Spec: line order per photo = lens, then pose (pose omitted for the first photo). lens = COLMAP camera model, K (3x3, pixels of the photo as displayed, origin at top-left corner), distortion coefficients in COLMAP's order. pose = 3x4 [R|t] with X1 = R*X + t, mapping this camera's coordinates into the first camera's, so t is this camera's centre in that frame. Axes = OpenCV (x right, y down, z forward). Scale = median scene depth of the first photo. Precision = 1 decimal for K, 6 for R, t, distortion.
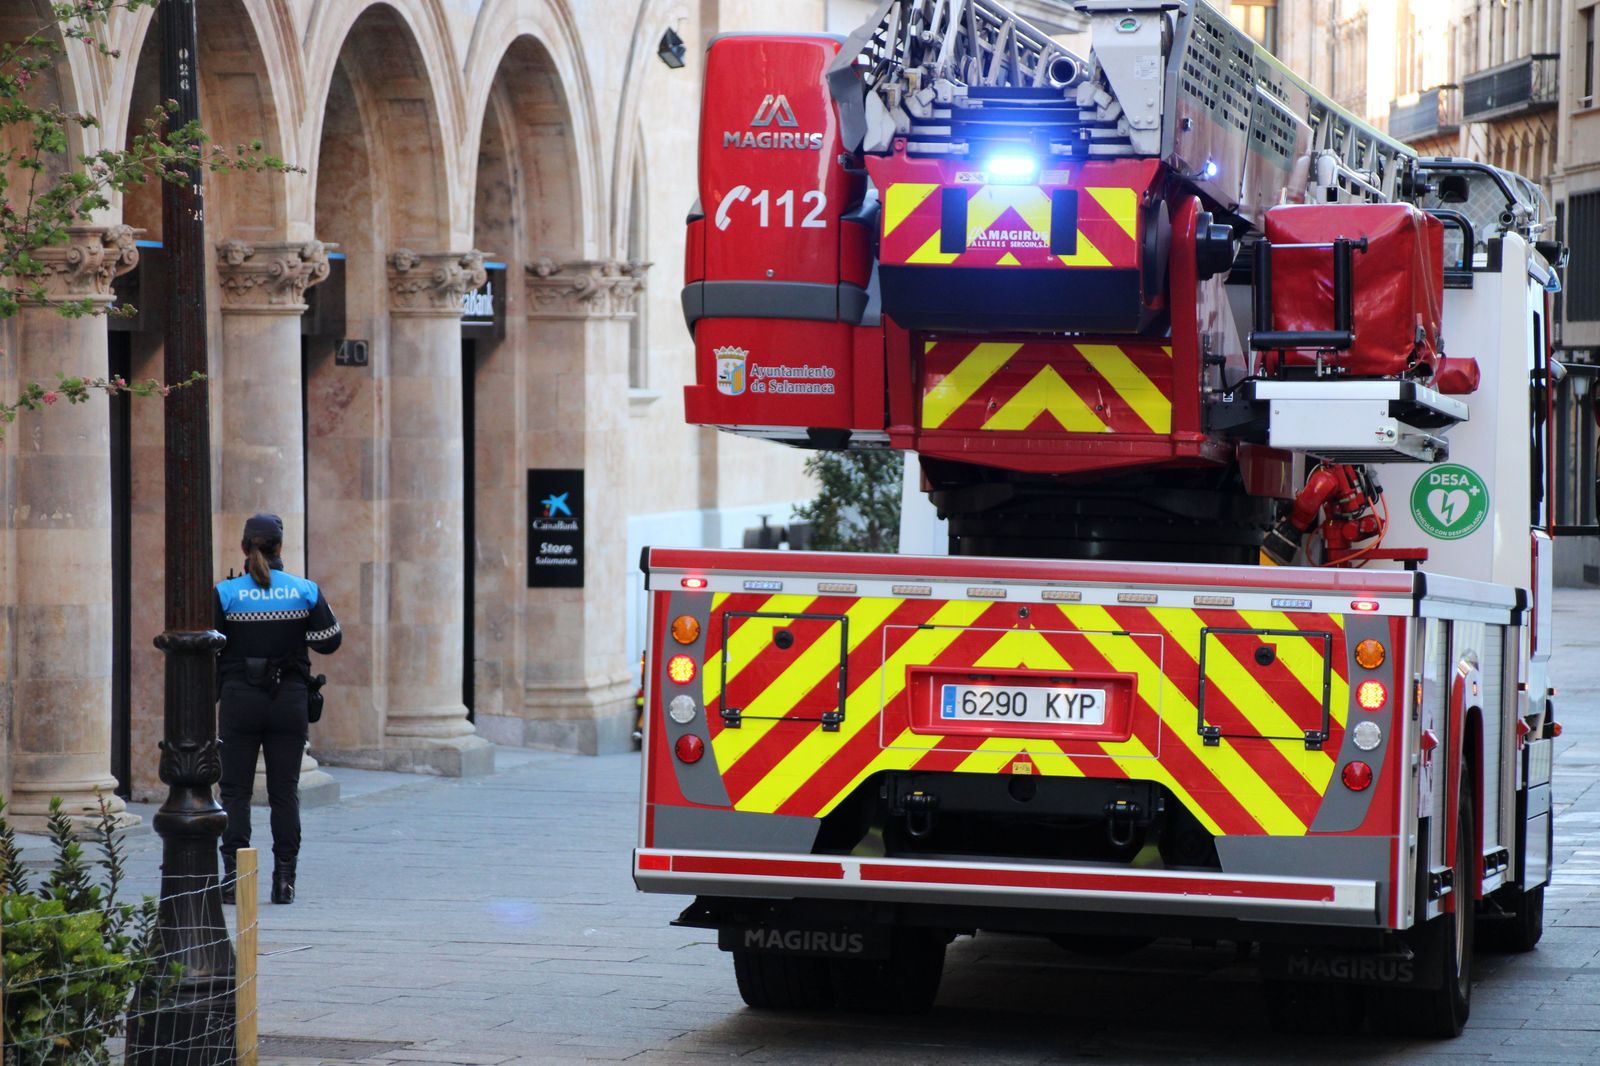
lens RADIAL K [[6293.0, 0, 765.9], [0, 6293.0, 530.1], [0, 0, 1]] dist [0.894773, 4.336613]
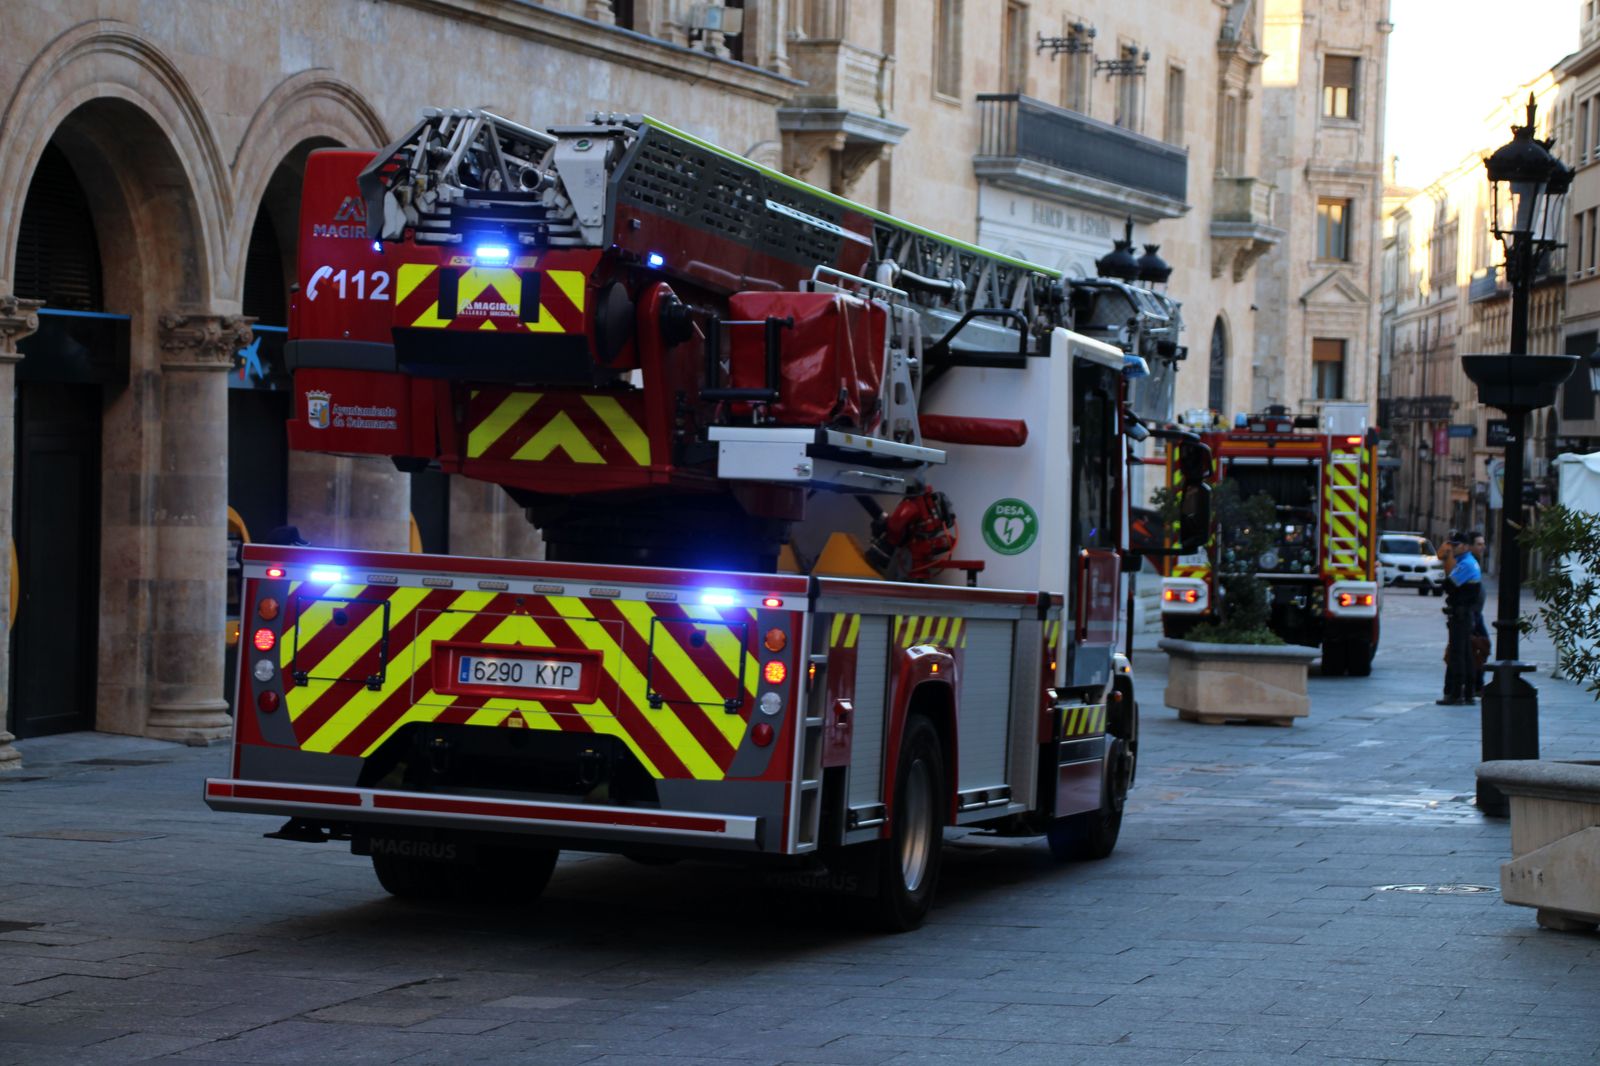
lens RADIAL K [[3965.8, 0, 777.0], [0, 3965.8, 533.6], [0, 0, 1]] dist [0.401974, 0.516812]
pose [[0.995667, 0.023309, -0.090025, 0.162418], [-0.023503, 0.999723, -0.001096, -0.001134], [0.089975, 0.003207, 0.995939, 0.193743]]
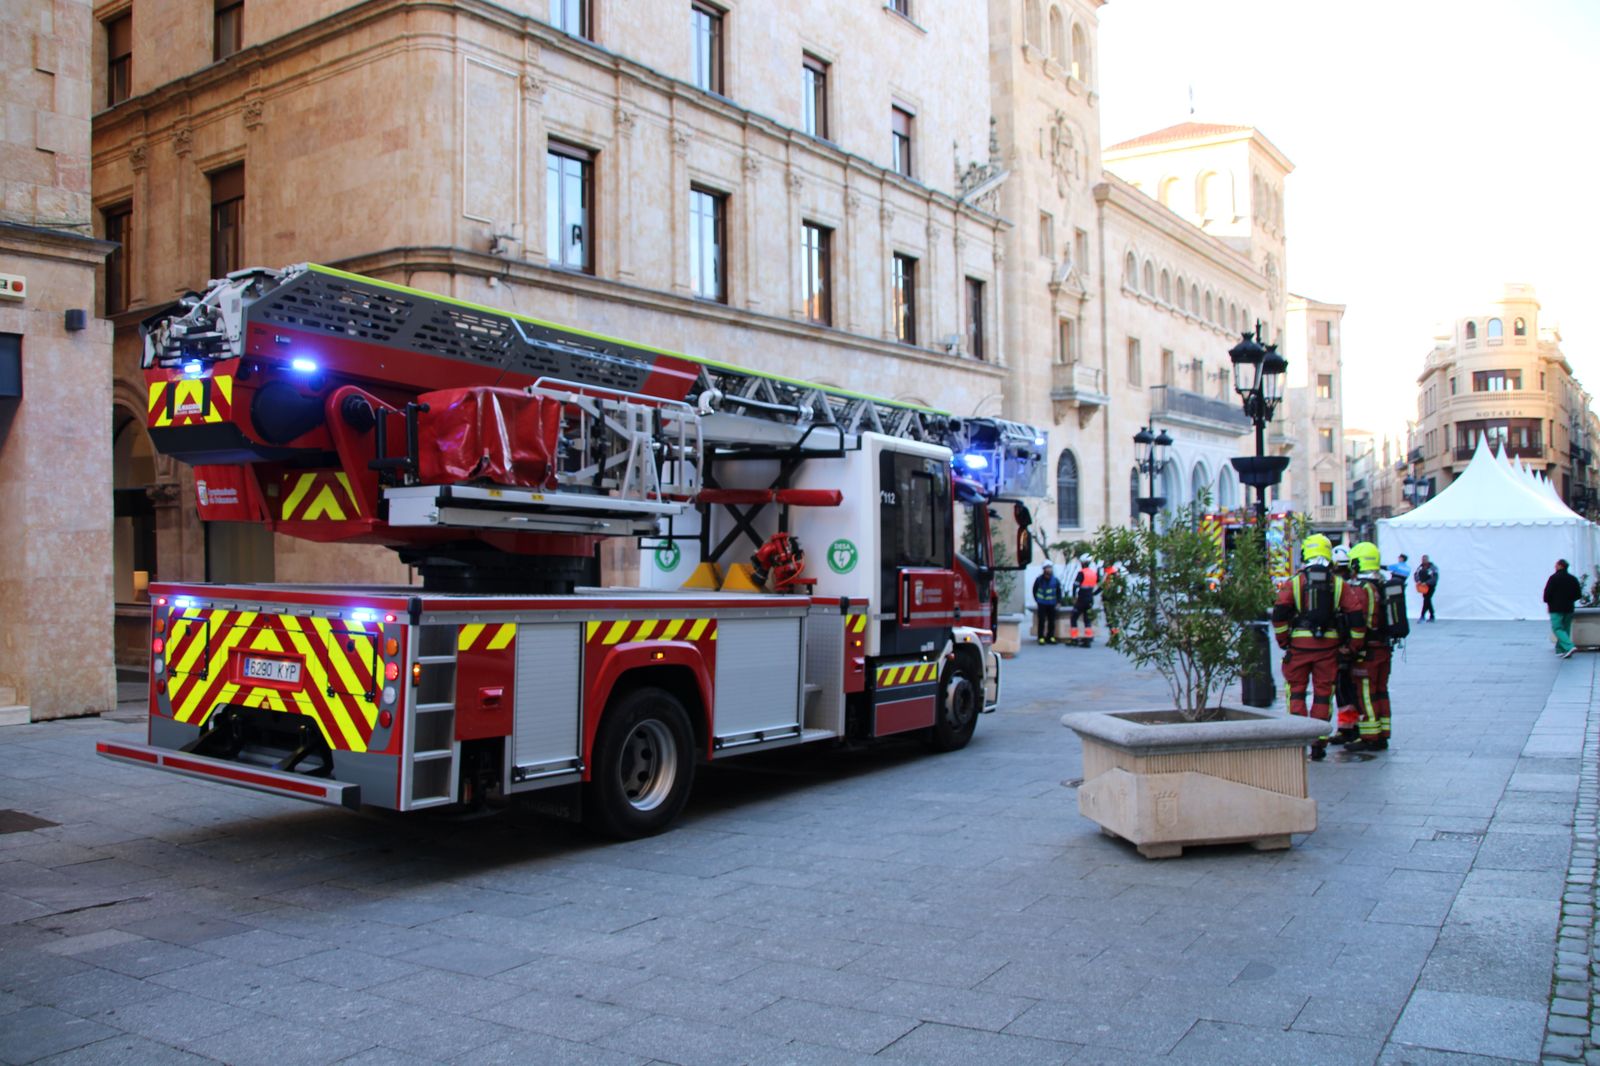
lens RADIAL K [[1324.6, 0, 800.0], [0, 1324.6, 533.0], [0, 0, 1]] dist [-0.162646, 0.129060]
pose [[0.931897, -0.016899, -0.362330, 0.312233], [0.007490, 0.999598, -0.027356, -0.000382], [0.362647, 0.022779, 0.931648, 0.695461]]
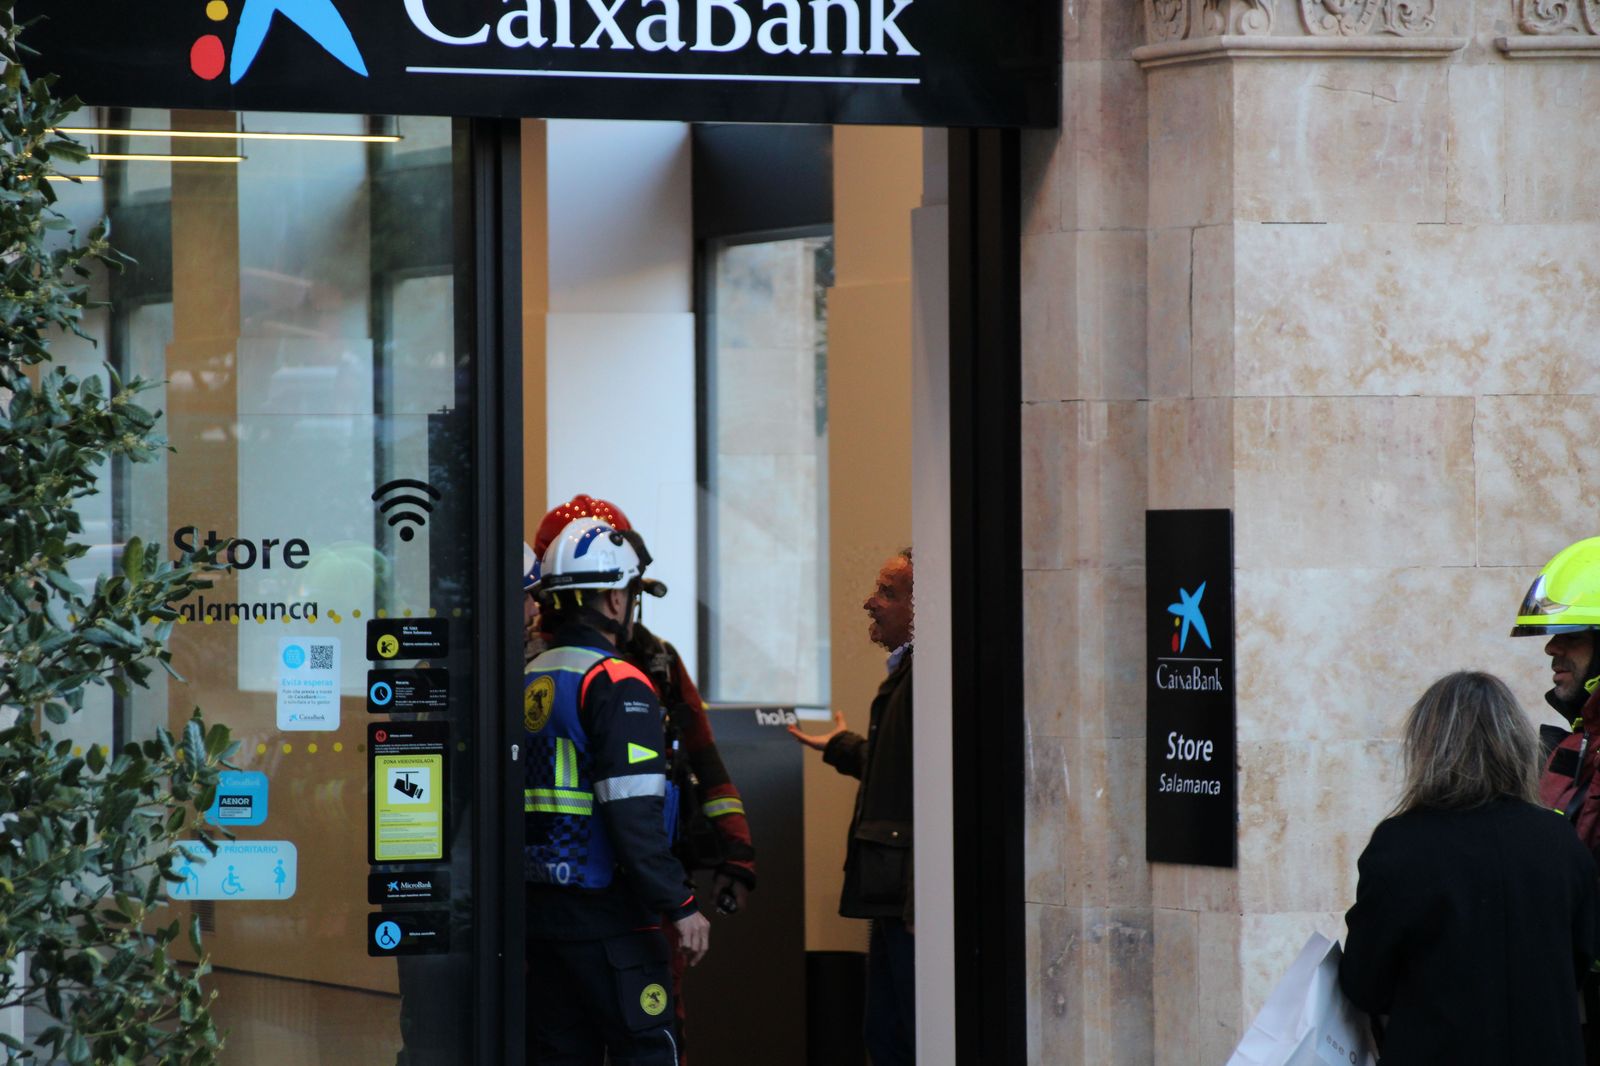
lens RADIAL K [[6293.0, 0, 765.9], [0, 6293.0, 530.1], [0, 0, 1]] dist [0.894773, 4.336613]
pose [[0.597465, -0.008178, -0.801853, 0.465990], [-0.014309, 0.999680, -0.020858, -0.002748], [0.801767, 0.023935, 0.597157, 1.633237]]
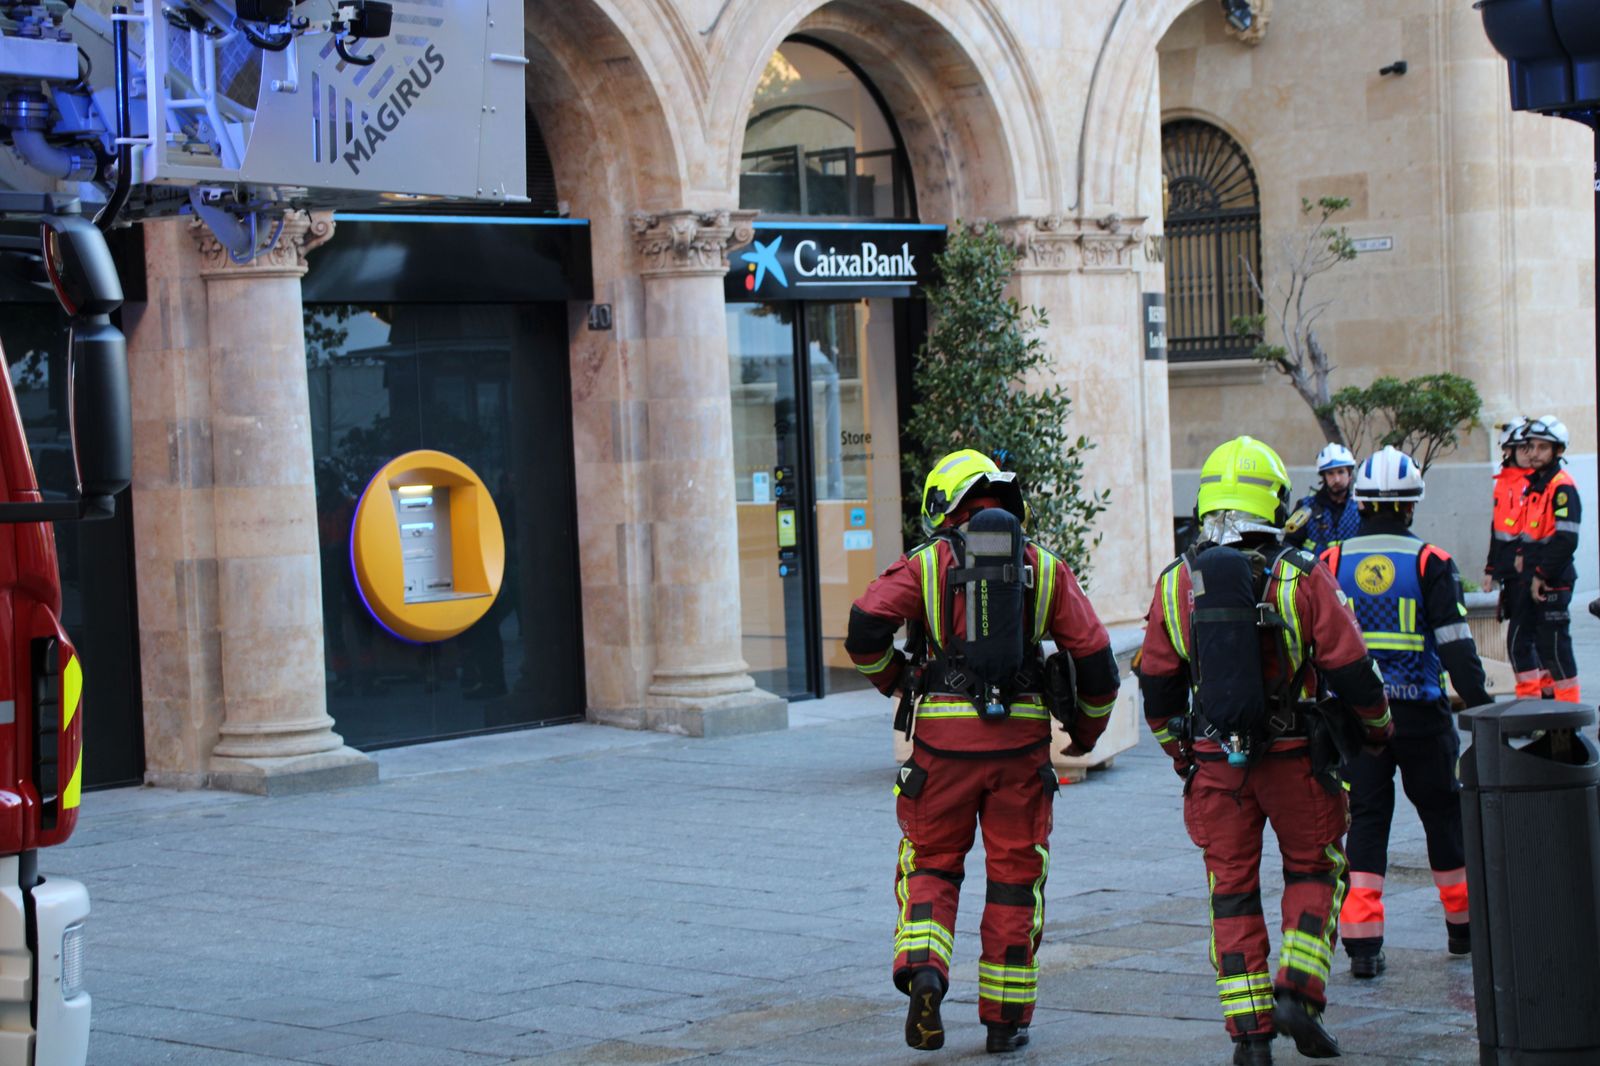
lens RADIAL K [[3282.3, 0, 773.7], [0, 3282.3, 530.8], [0, 0, 1]] dist [0.218077, 0.416495]
pose [[0.867862, -0.021313, -0.496348, 0.421065], [0.032120, 0.999396, 0.013248, 0.000087], [0.495766, -0.027440, 0.868023, 1.071158]]
